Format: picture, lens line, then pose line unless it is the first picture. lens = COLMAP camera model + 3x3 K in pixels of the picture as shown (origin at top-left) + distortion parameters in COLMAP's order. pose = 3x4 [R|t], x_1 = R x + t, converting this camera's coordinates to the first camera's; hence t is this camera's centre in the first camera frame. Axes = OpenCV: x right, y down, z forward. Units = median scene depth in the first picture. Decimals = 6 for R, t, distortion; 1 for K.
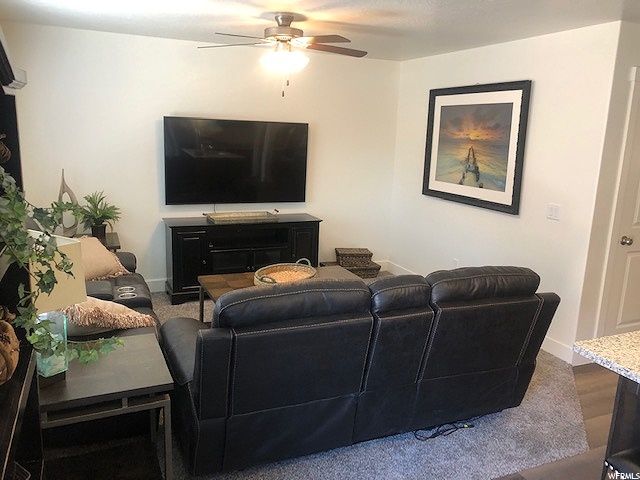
lens RADIAL K [[530.1, 0, 317.8], [0, 530.1, 243.0], [0, 0, 1]] dist [0.051713, -0.058820]
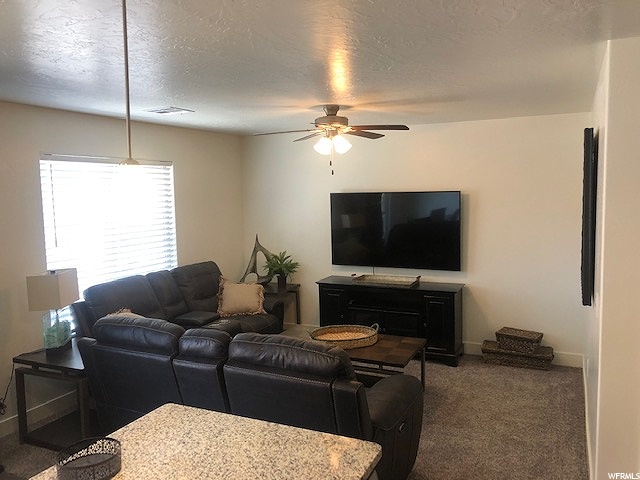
lens RADIAL K [[530.1, 0, 320.1], [0, 530.1, 236.0], [0, 0, 1]] dist [0.051713, -0.058820]
pose [[0.658578, 0.022799, -0.752167, 0.612346], [-0.119265, 0.990070, -0.074416, -0.045115], [0.743001, 0.138716, 0.654758, 0.200624]]
